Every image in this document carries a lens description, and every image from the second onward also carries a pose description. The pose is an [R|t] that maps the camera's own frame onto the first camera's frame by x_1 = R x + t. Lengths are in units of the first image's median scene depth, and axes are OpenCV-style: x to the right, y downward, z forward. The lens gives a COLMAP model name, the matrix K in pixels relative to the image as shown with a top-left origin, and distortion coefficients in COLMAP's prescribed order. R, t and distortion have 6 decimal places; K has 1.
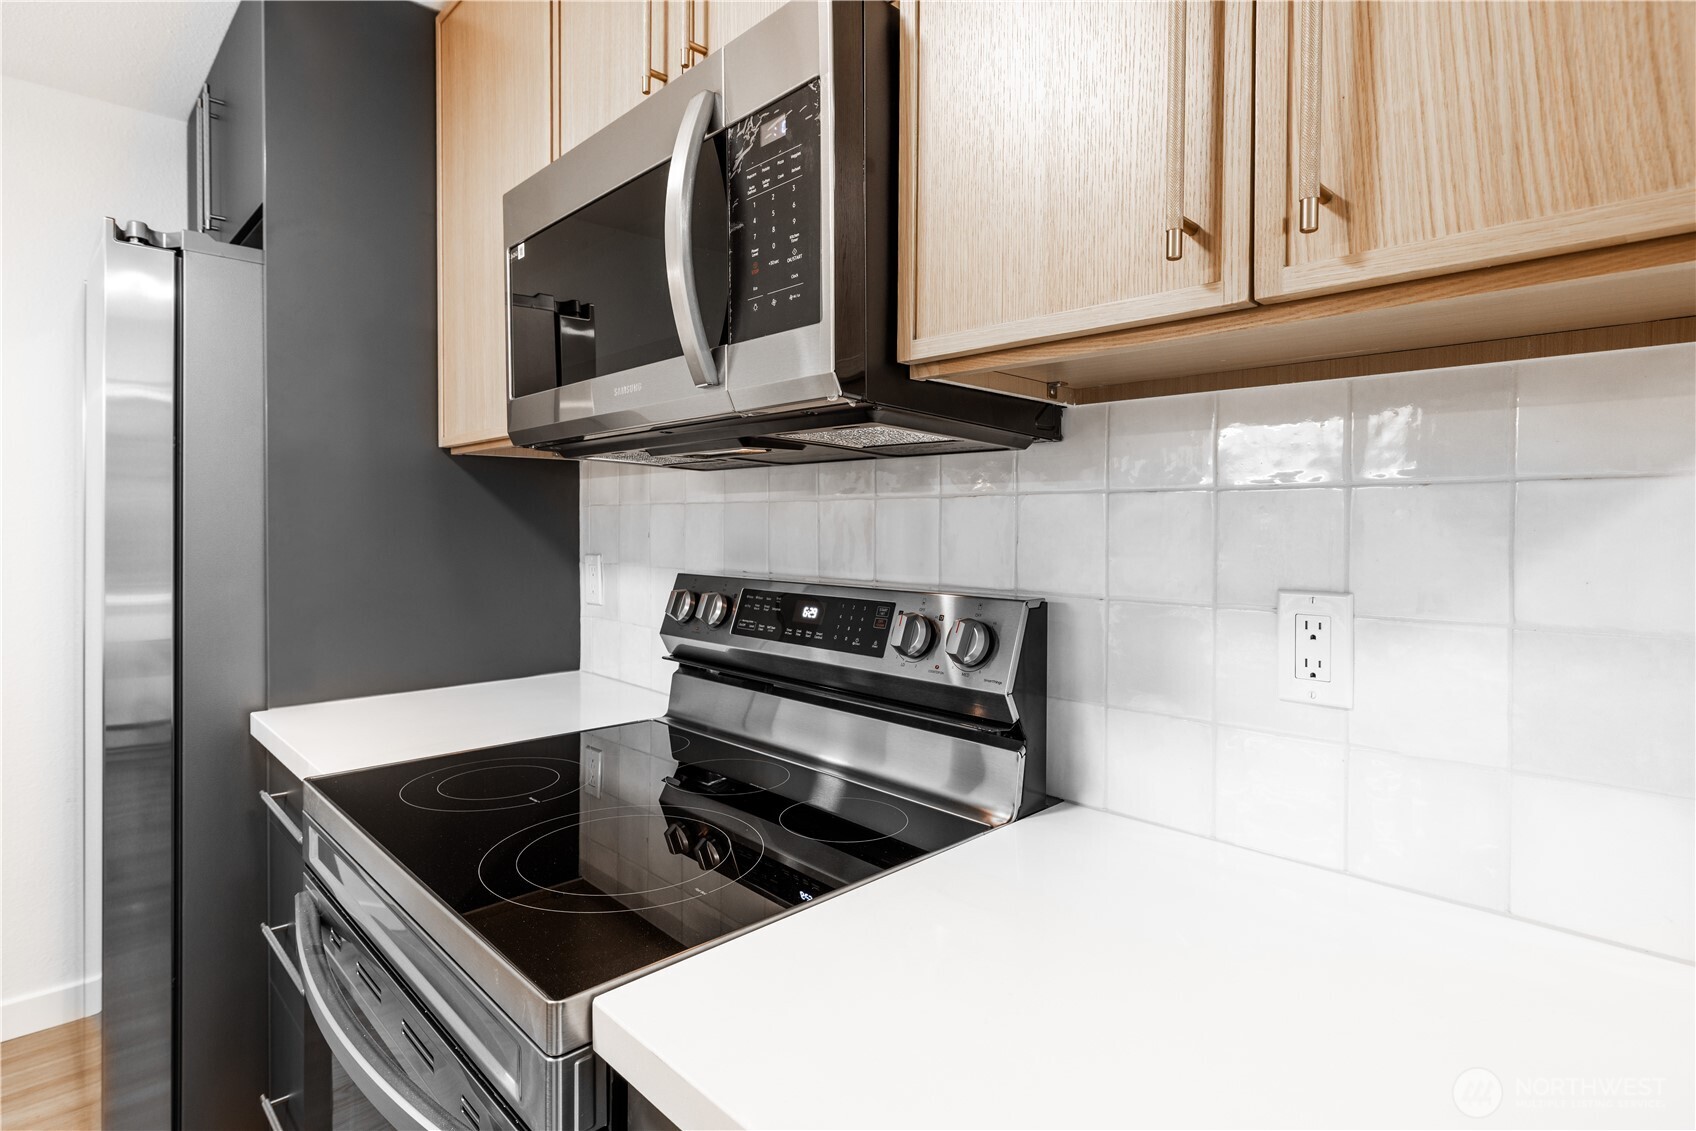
lens RADIAL K [[851.7, 0, 840.5], [0, 851.7, 534.3], [0, 0, 1]] dist [-0.003321, -0.000316]
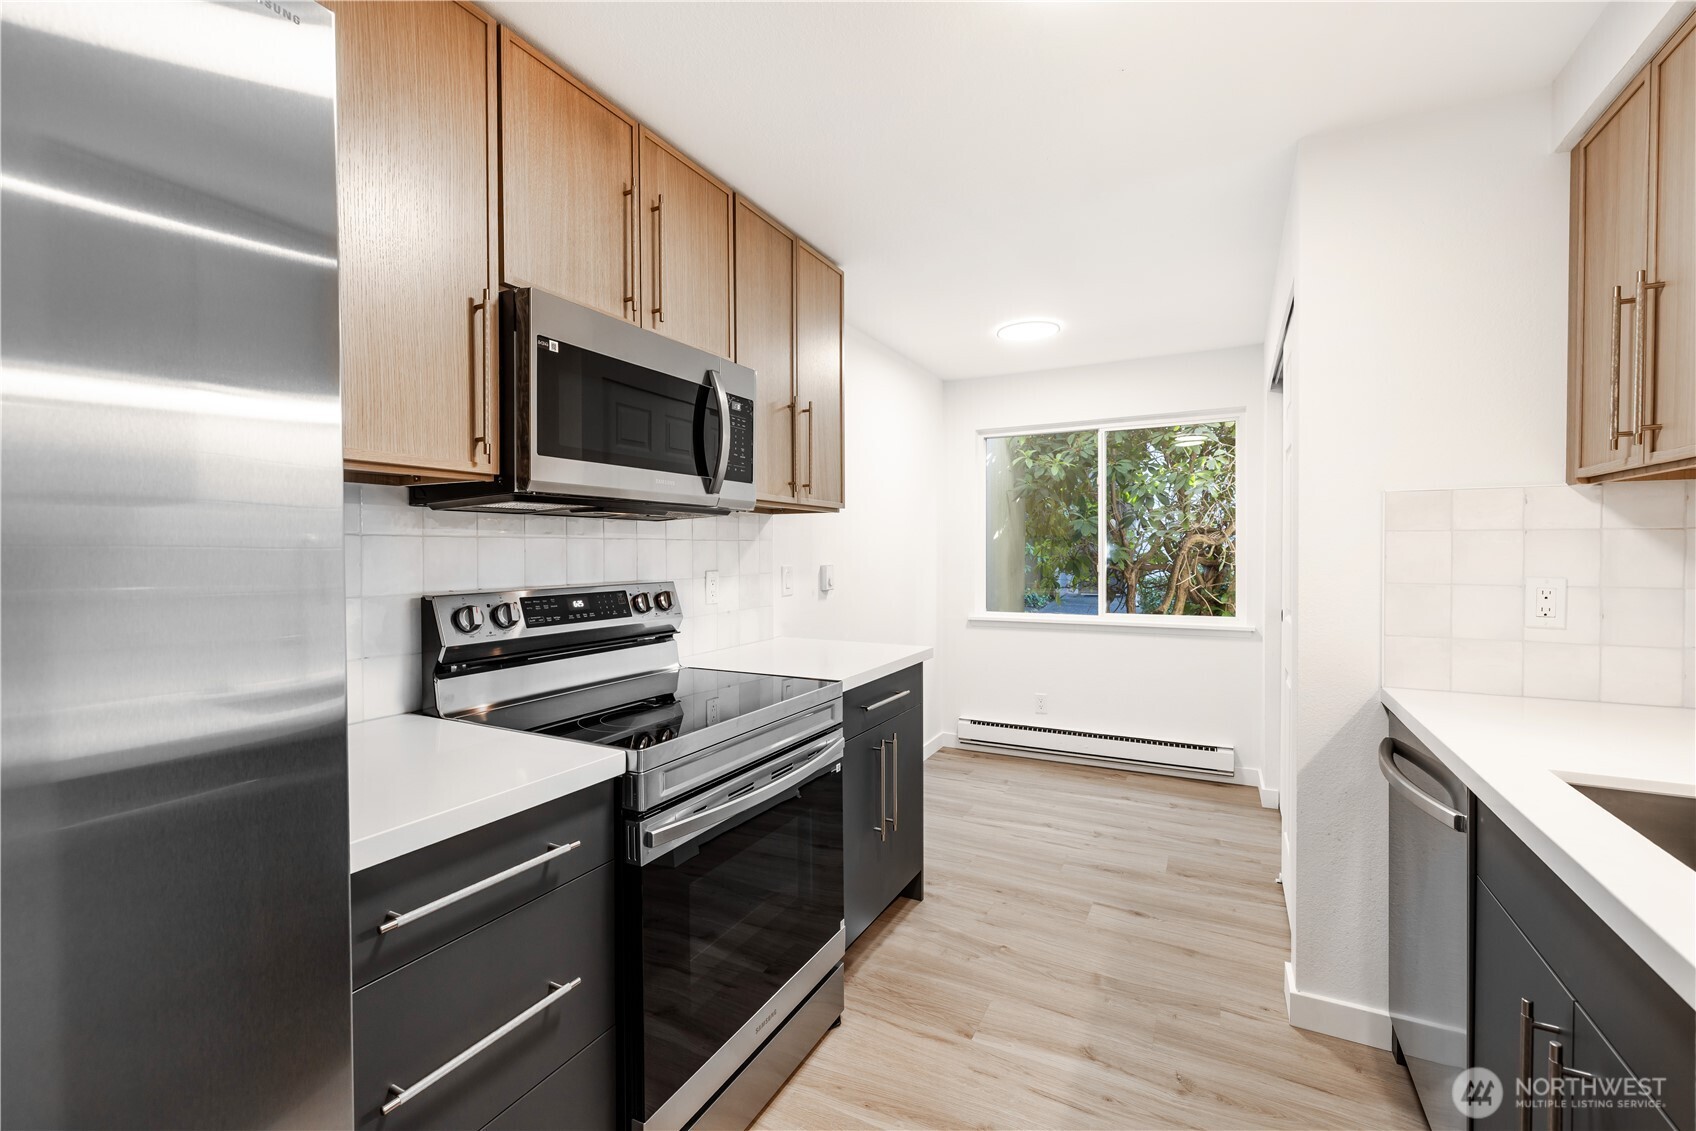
lens RADIAL K [[710.3, 0, 841.5], [0, 710.3, 562.4], [0, 0, 1]] dist [0.003369, 0.000165]
pose [[-0.302159, -0.018888, 0.953070, -1.918080], [0.014858, 0.999589, 0.024520, -0.024221], [-0.953142, 0.021569, -0.301754, 1.126490]]
